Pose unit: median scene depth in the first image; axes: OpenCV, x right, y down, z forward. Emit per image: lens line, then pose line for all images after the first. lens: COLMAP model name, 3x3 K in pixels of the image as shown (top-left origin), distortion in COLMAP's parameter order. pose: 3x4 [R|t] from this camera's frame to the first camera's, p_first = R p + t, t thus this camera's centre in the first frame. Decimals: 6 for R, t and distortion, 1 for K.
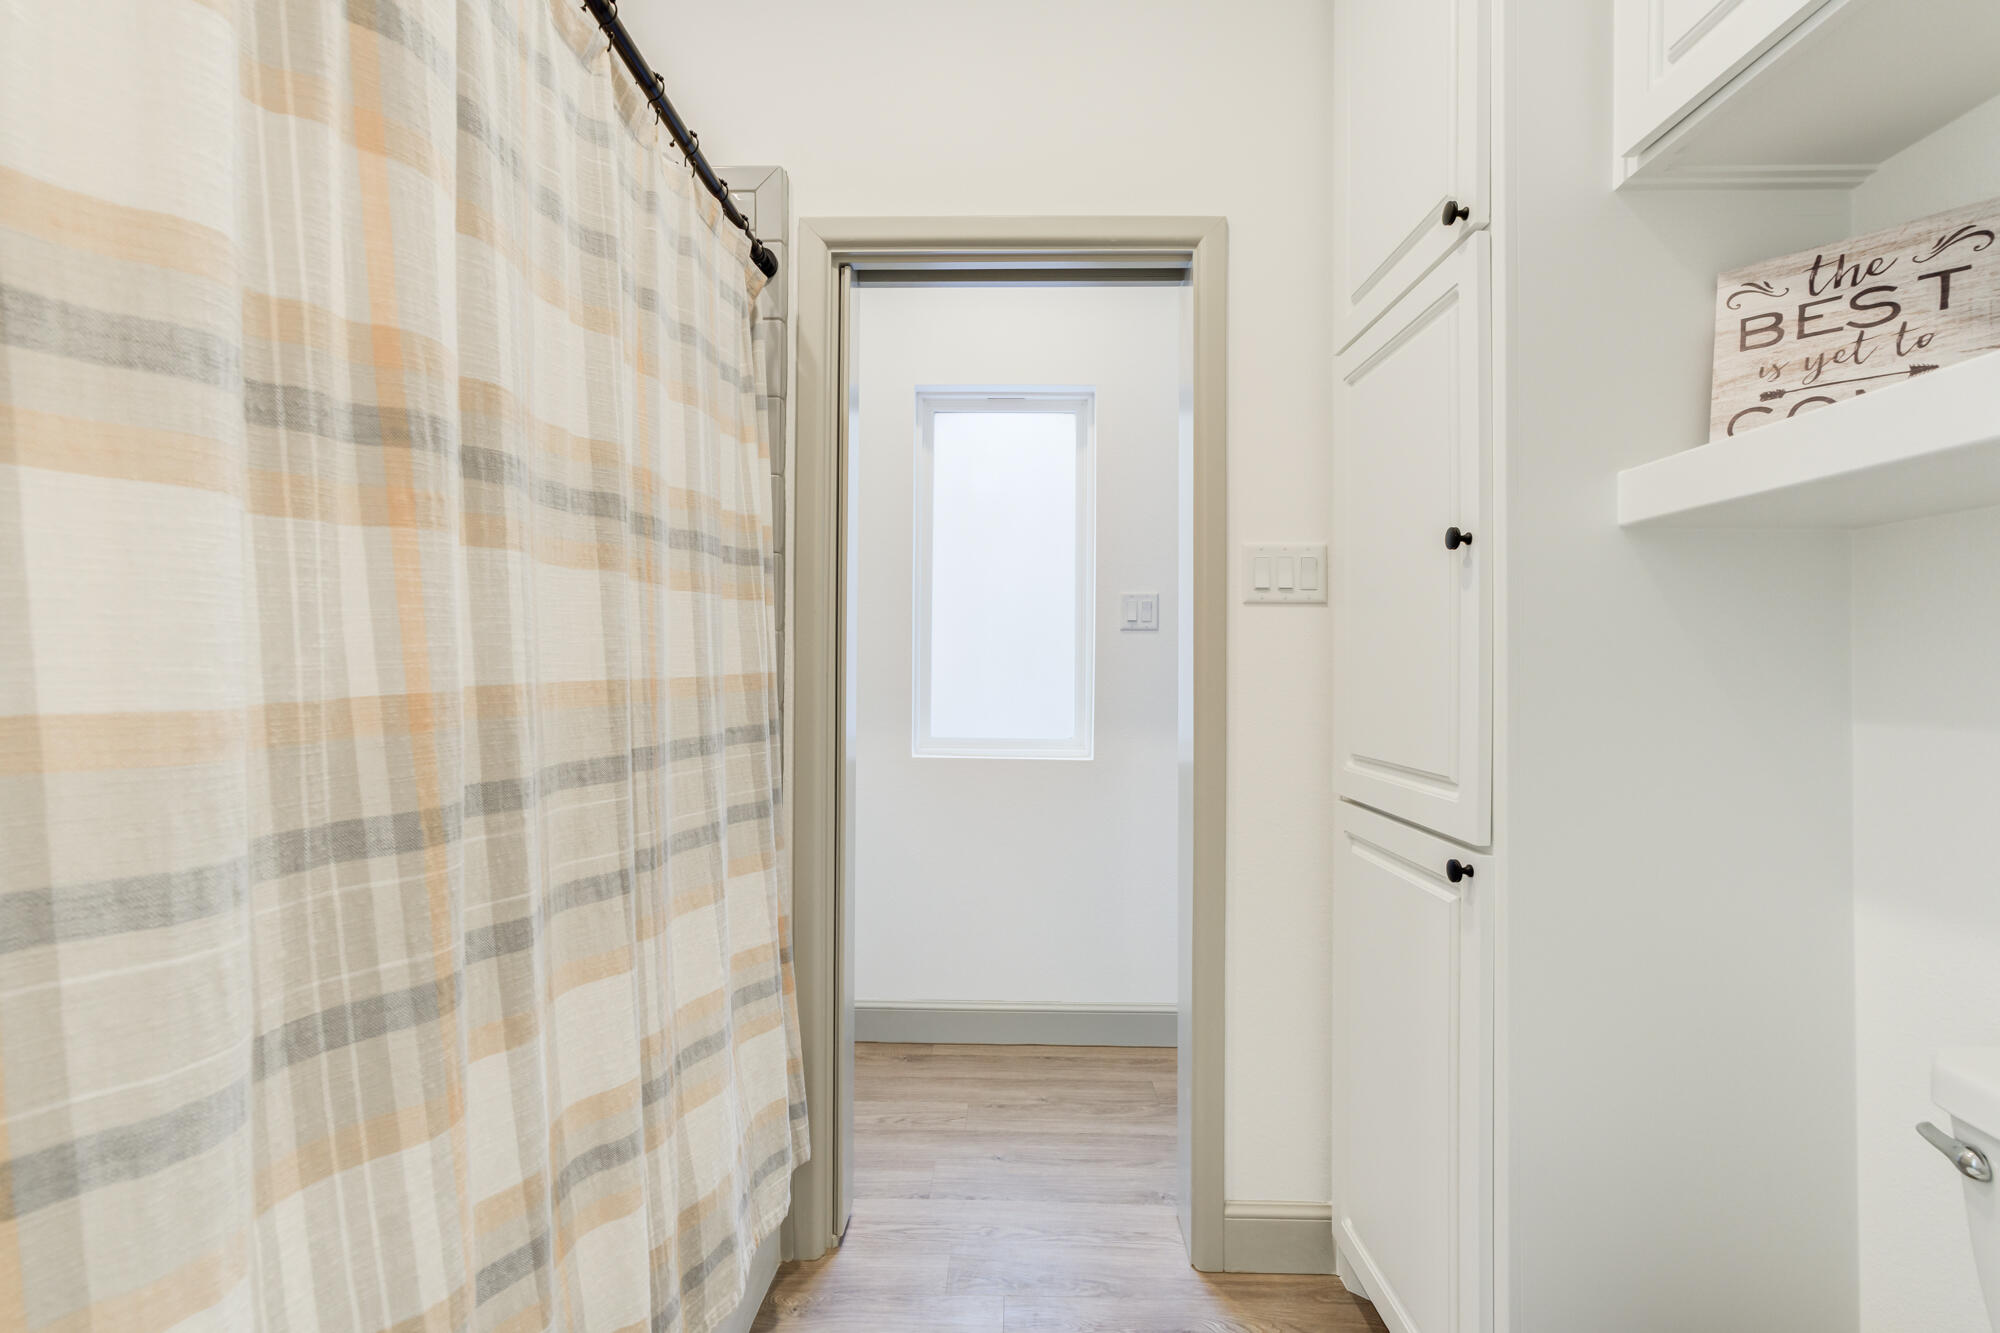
lens RADIAL K [[917.5, 0, 997.0], [0, 917.5, 672.3], [0, 0, 1]] dist [-0.004298, 0.015716]
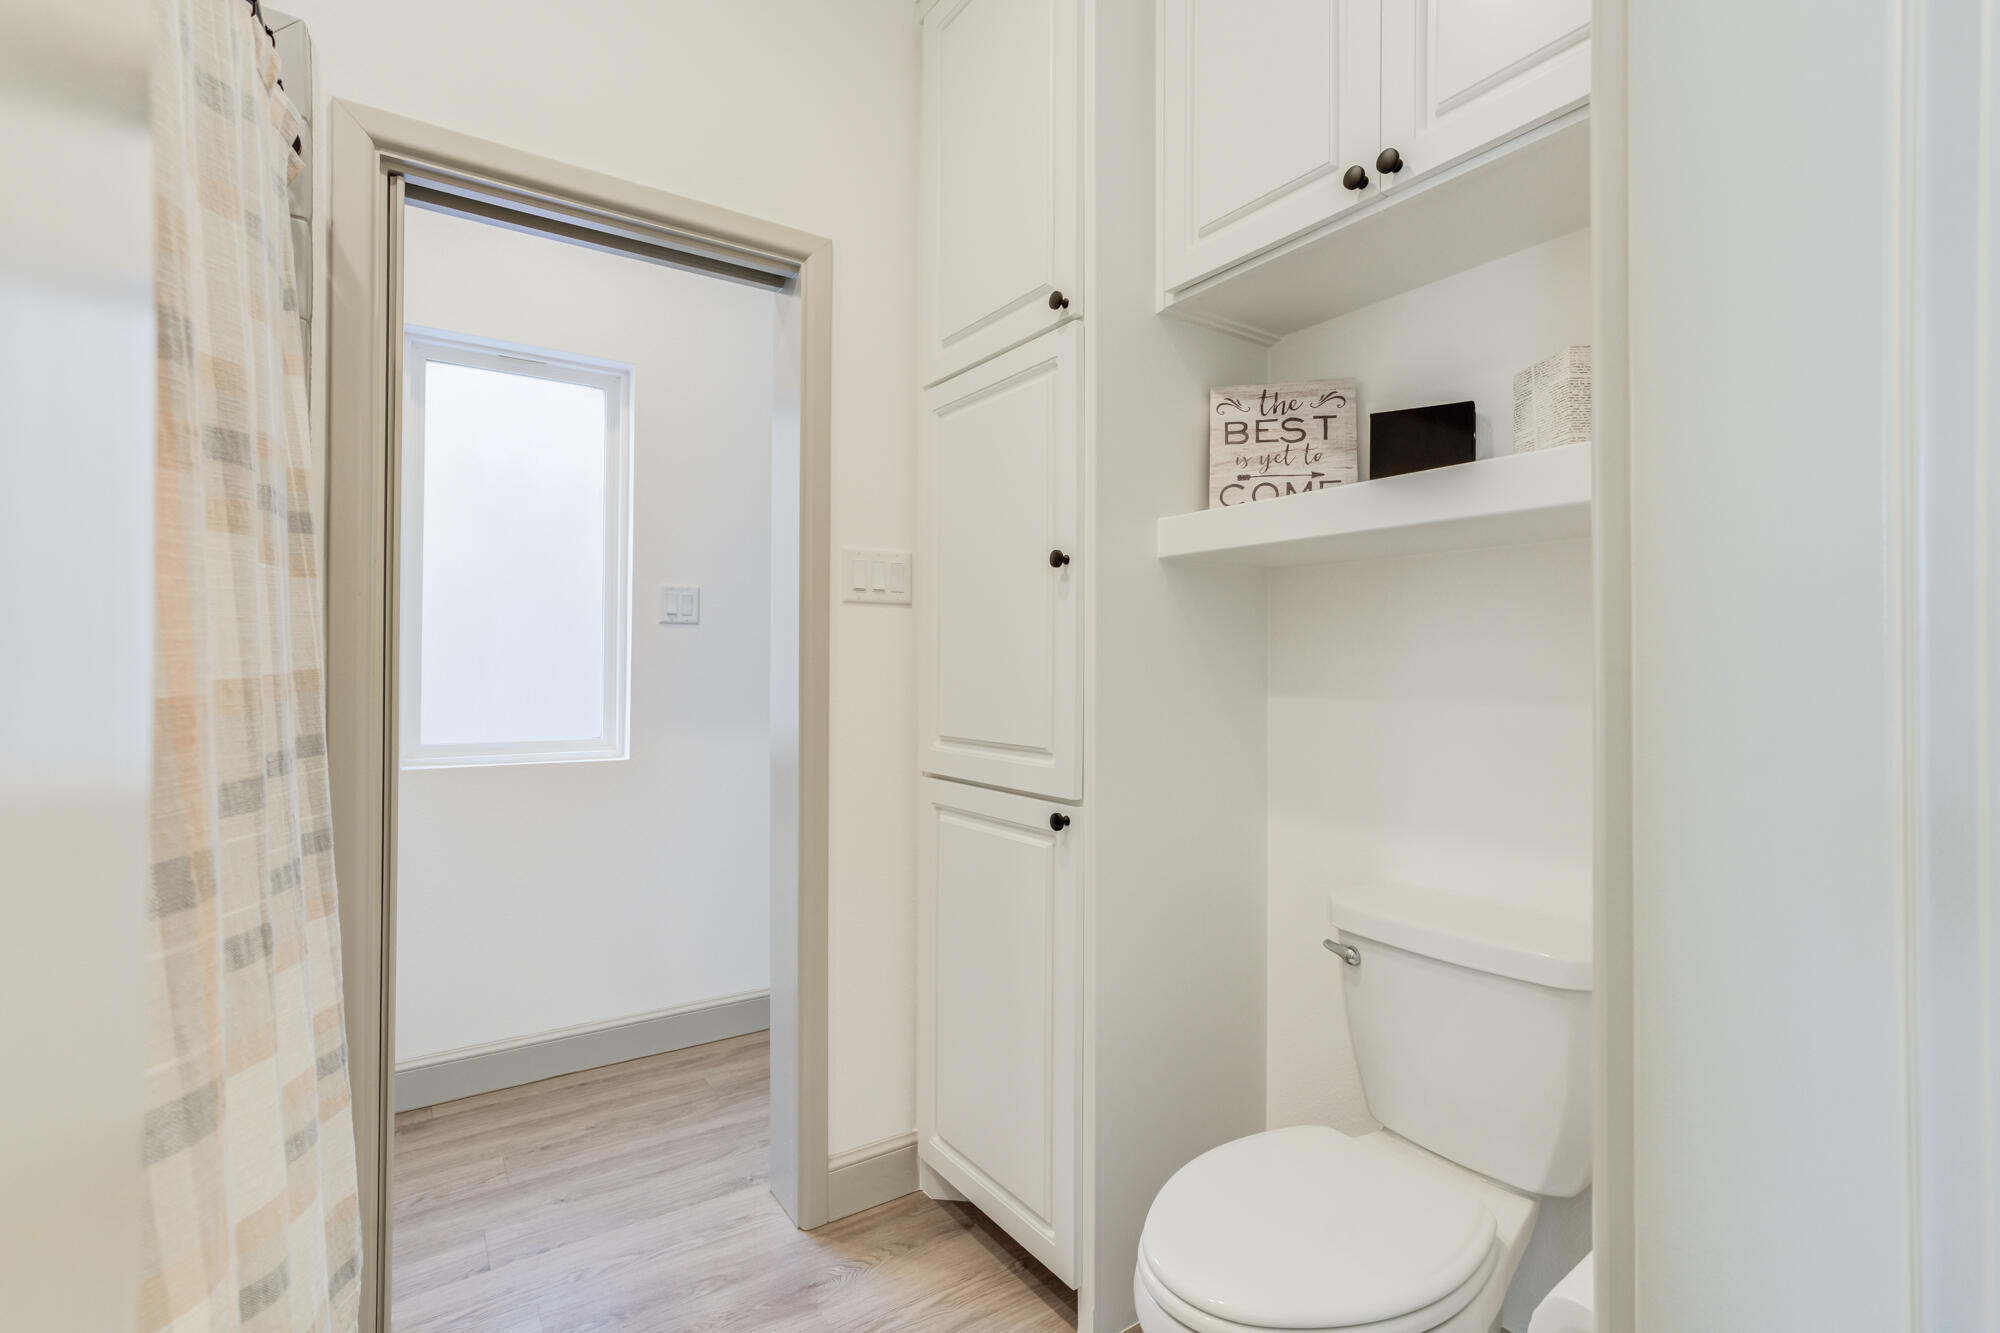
lens RADIAL K [[920.2, 0, 992.3], [0, 920.2, 675.9], [0, 0, 1]] dist [-0.000749, 0.016709]
pose [[0.821651, -0.010173, 0.569899, -0.231578], [0.004568, 0.999926, 0.011263, 0.000319], [-0.569972, -0.006651, 0.821637, 0.007951]]
